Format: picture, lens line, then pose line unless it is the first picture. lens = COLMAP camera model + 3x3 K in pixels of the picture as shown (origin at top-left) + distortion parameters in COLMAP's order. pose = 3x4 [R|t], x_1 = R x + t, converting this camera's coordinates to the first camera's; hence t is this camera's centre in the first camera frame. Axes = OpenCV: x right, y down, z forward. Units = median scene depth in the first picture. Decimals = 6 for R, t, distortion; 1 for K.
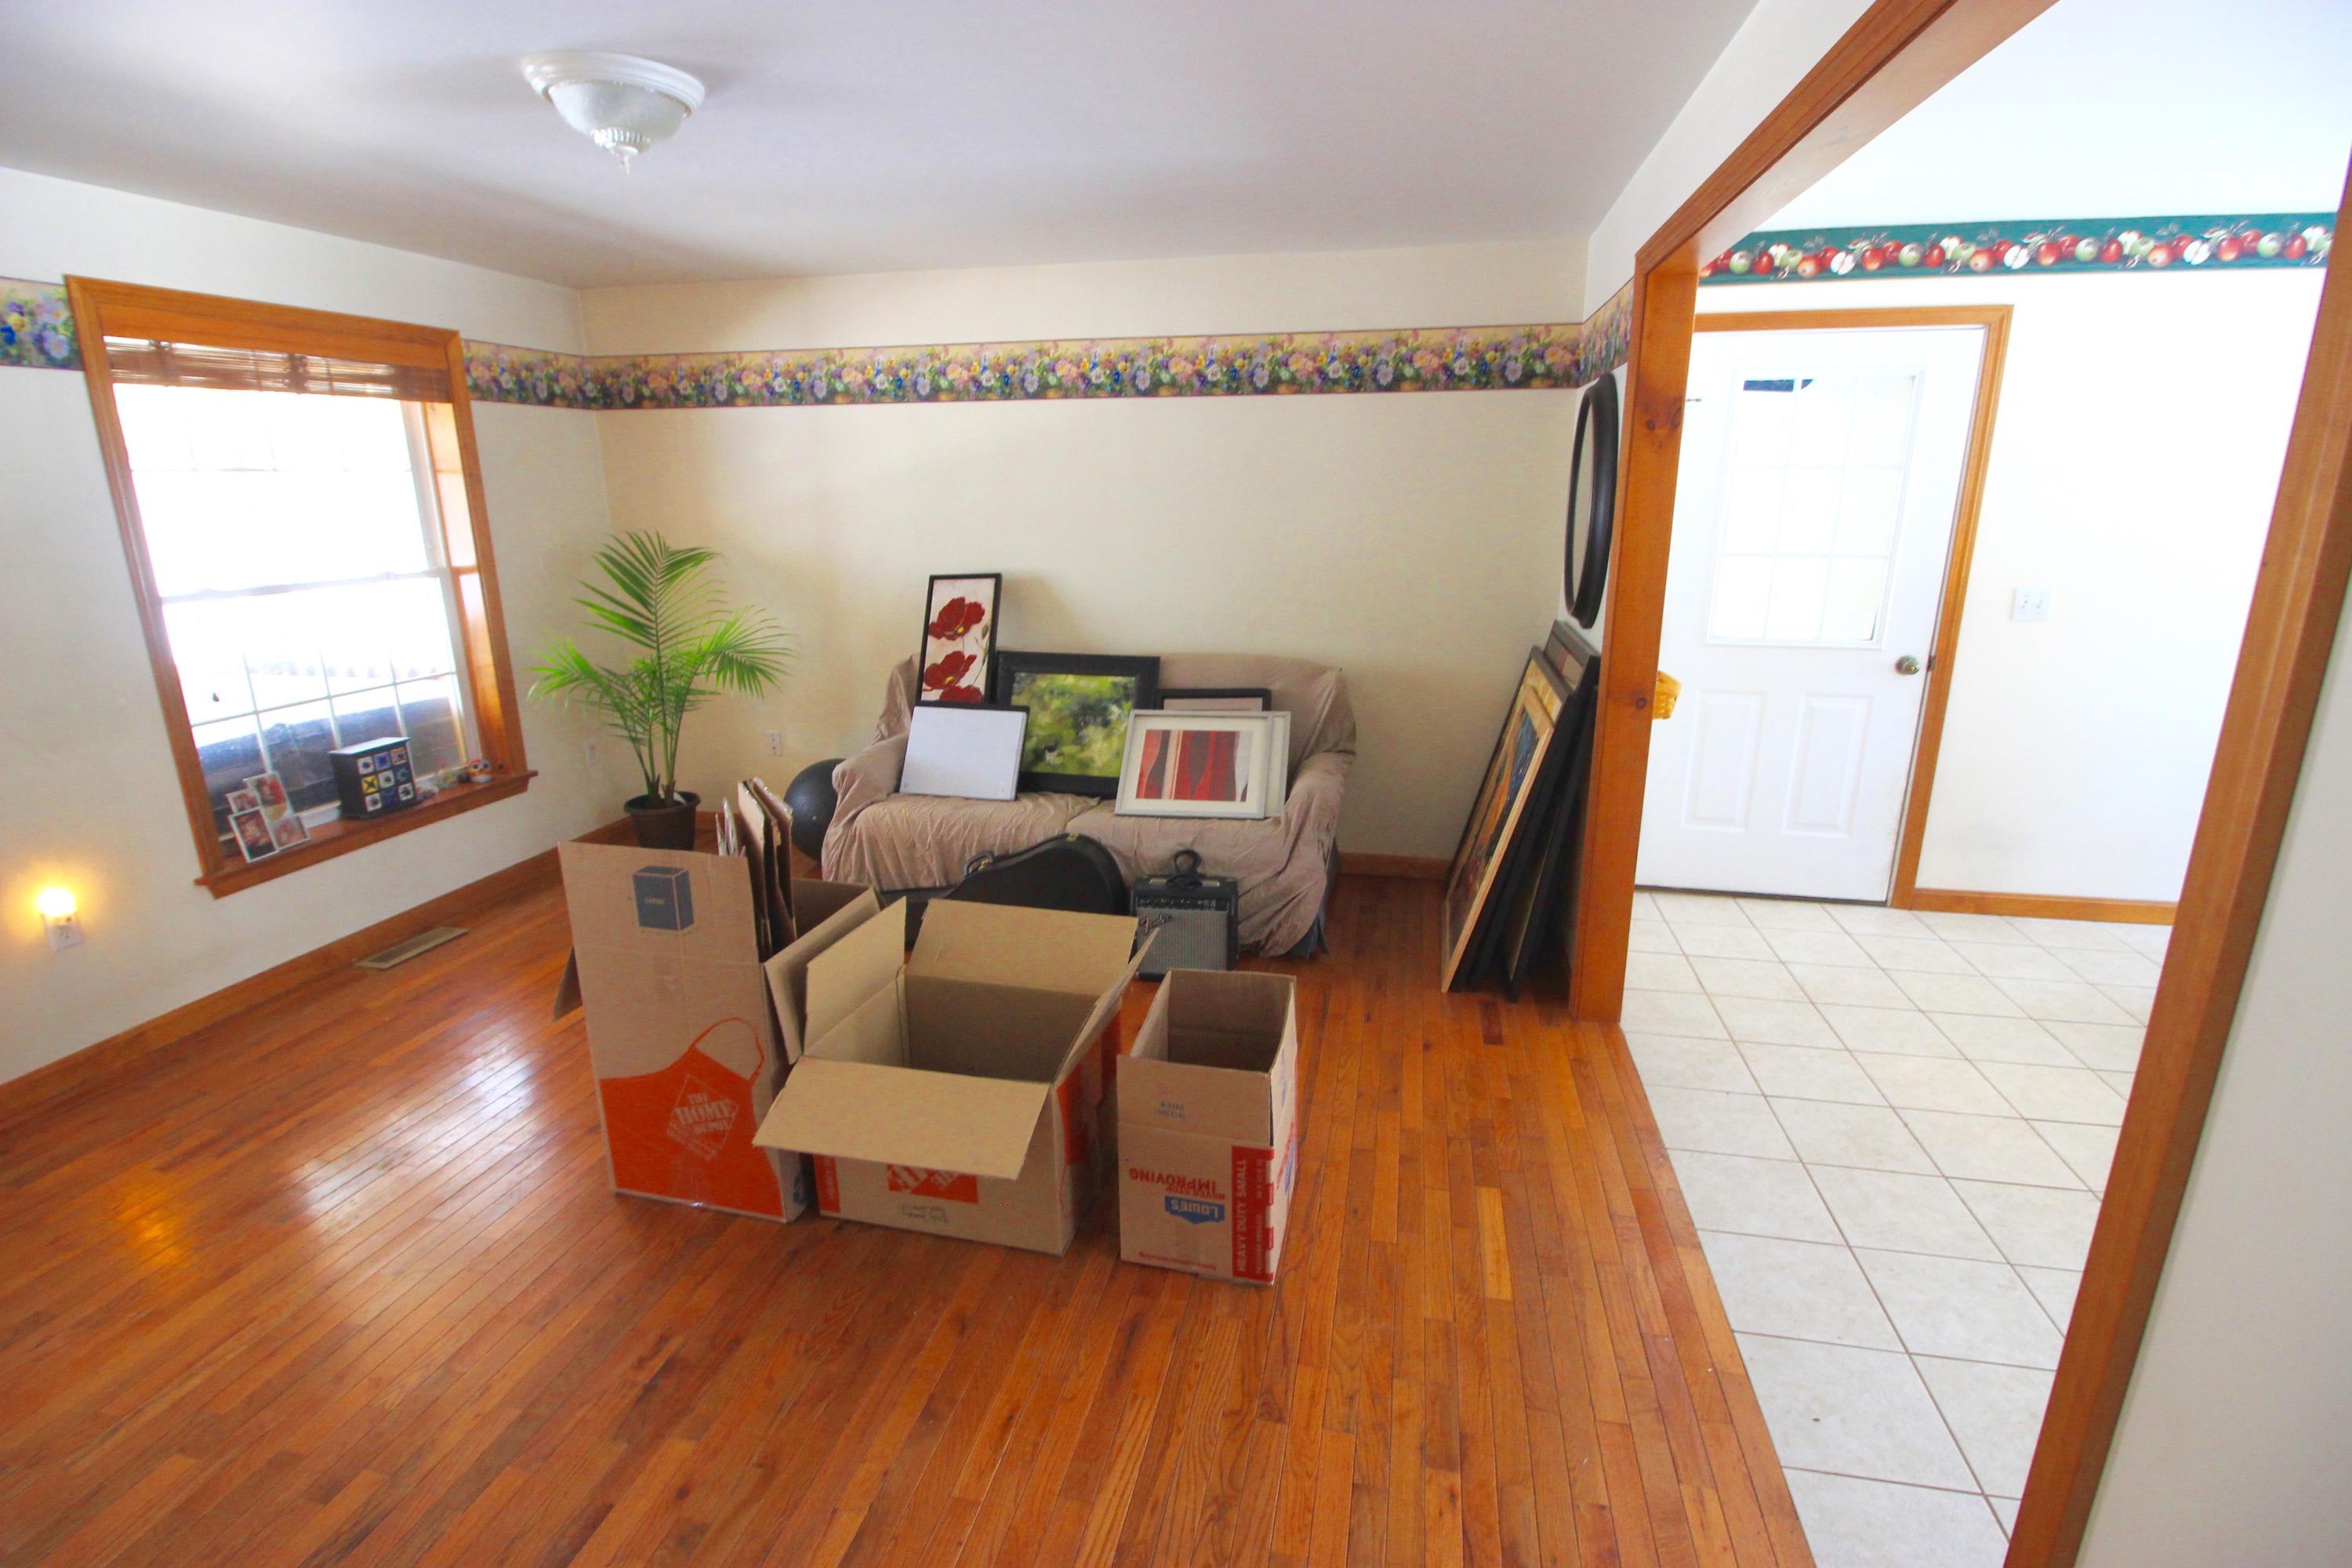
lens RADIAL K [[1174.3, 0, 1176.0], [0, 1174.3, 784.0], [0, 0, 1]] dist [0.011207, -0.000109]
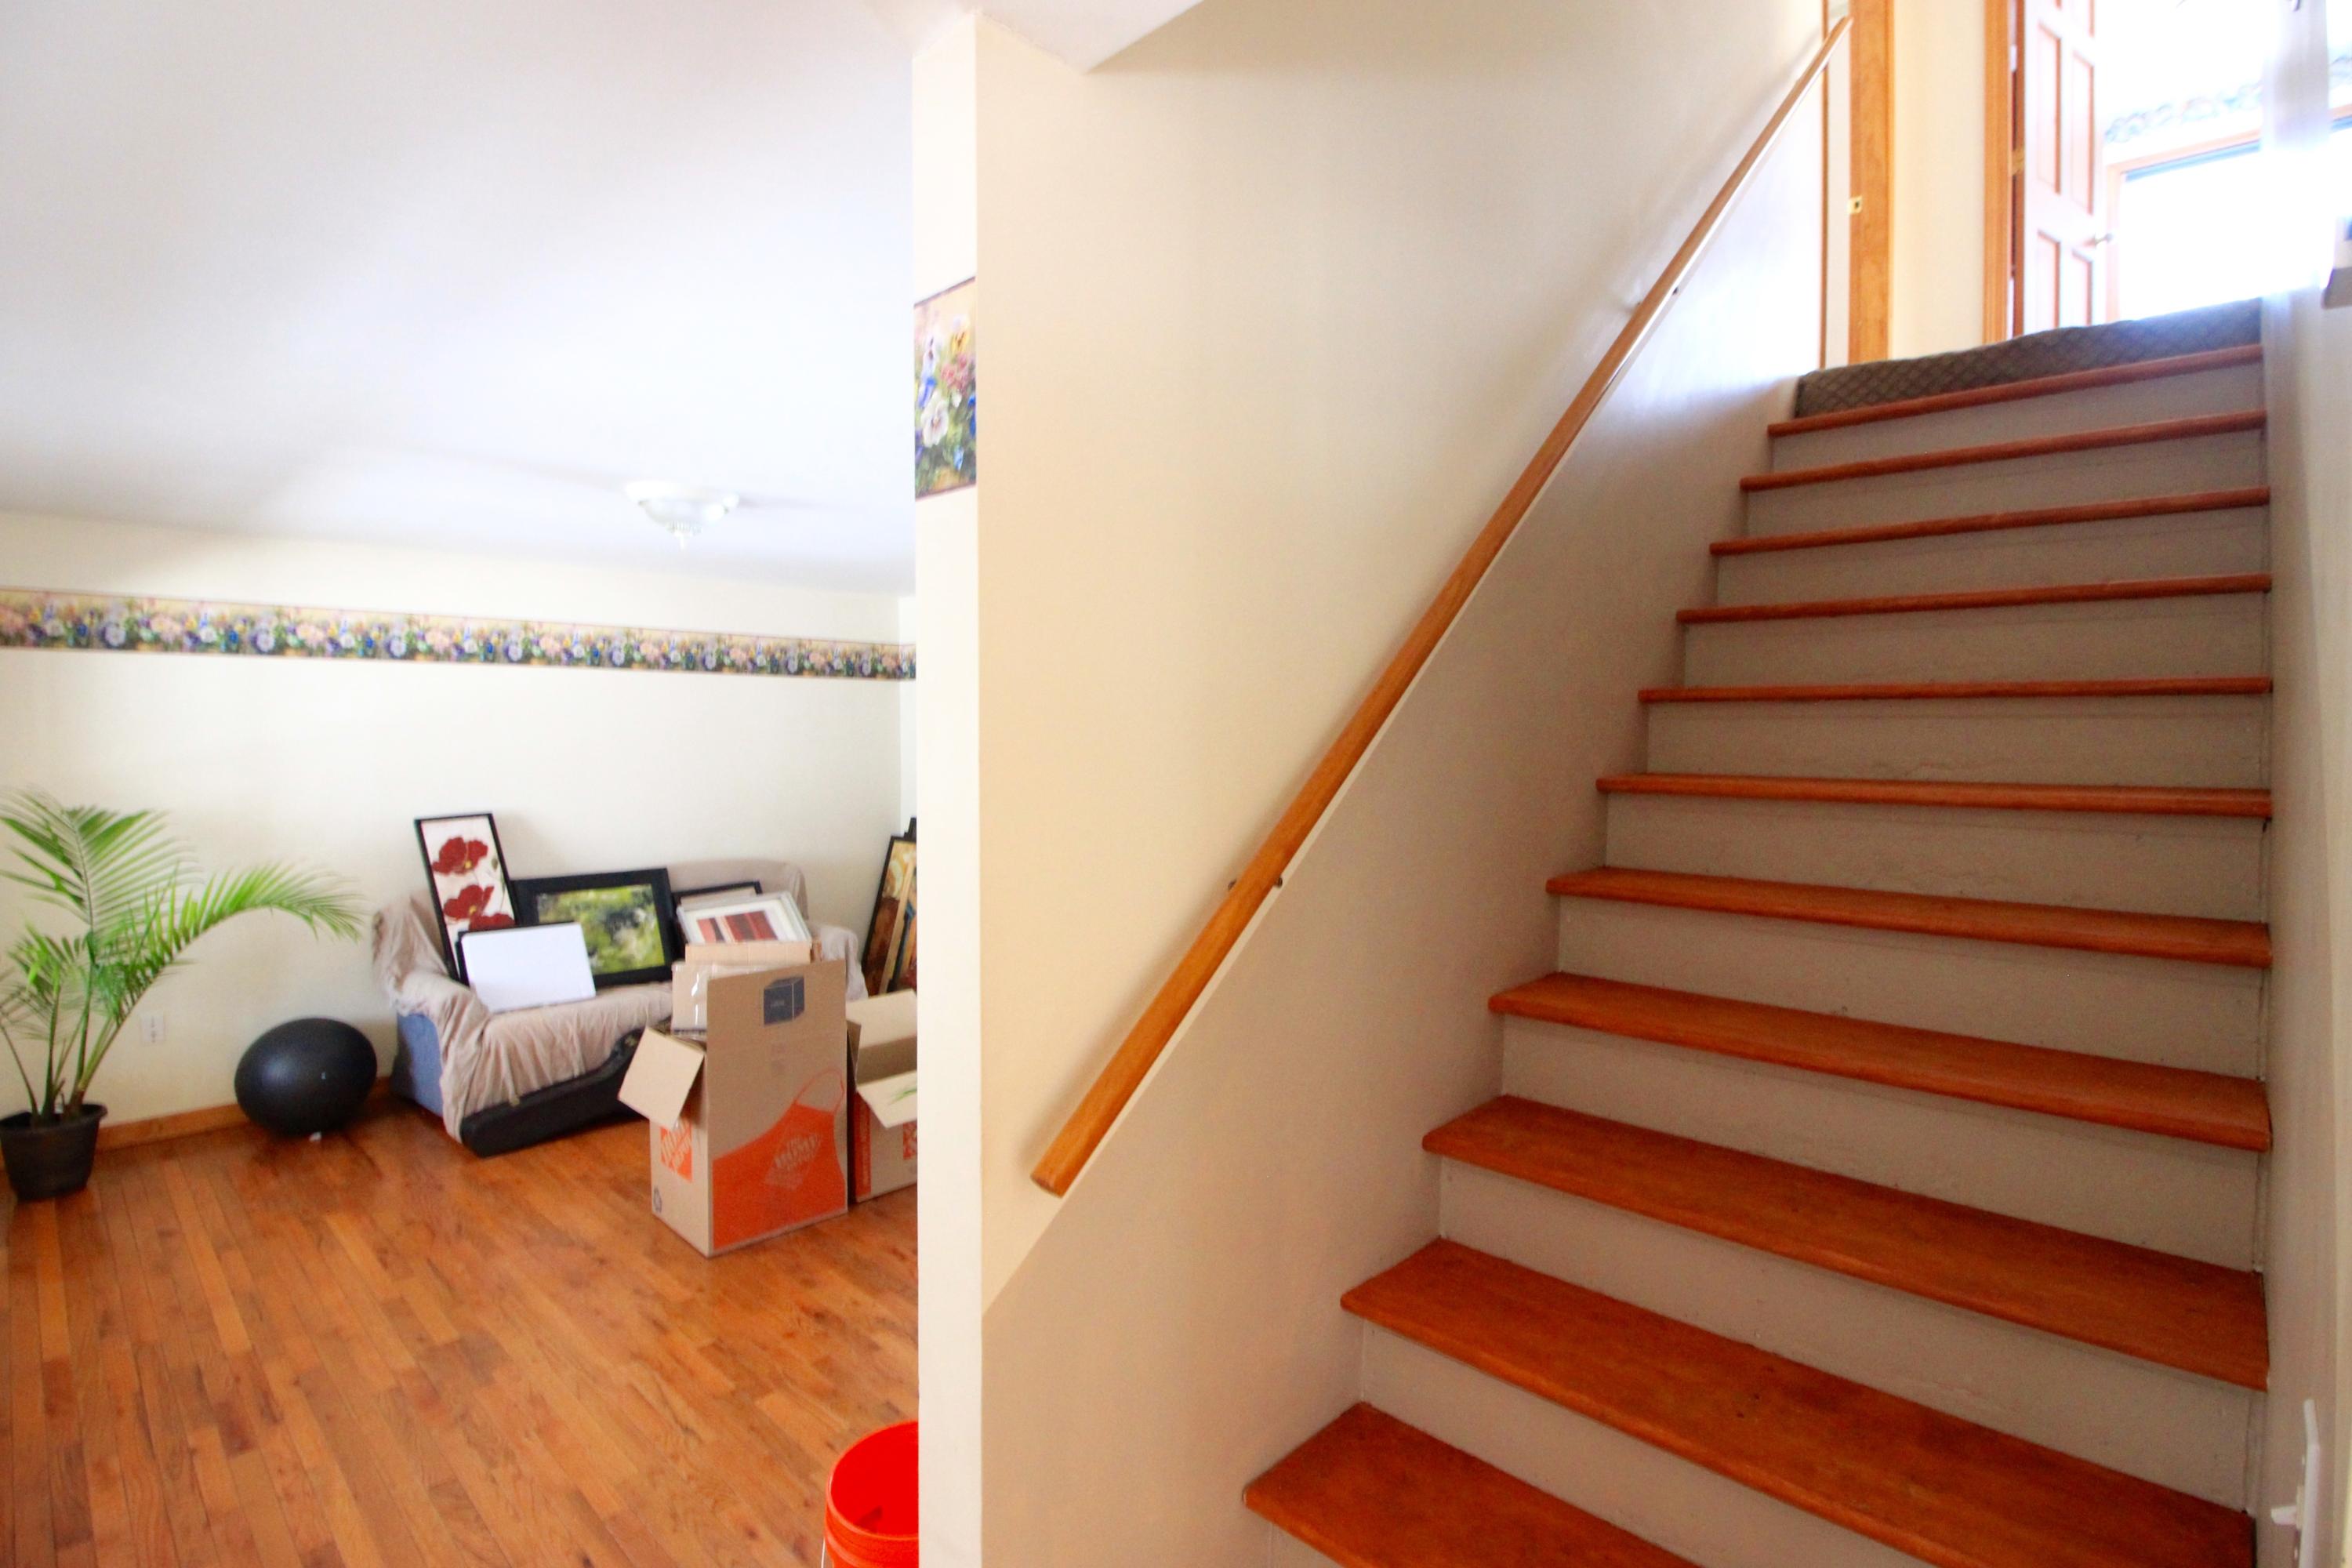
lens RADIAL K [[1174.3, 0, 1176.0], [0, 1174.3, 784.0], [0, 0, 1]] dist [0.011207, -0.000109]
pose [[0.499950, -0.027665, 0.865612, -0.797215], [0.230243, 0.967767, -0.102052, 0.057626], [-0.834888, 0.250322, 0.490205, -0.094220]]
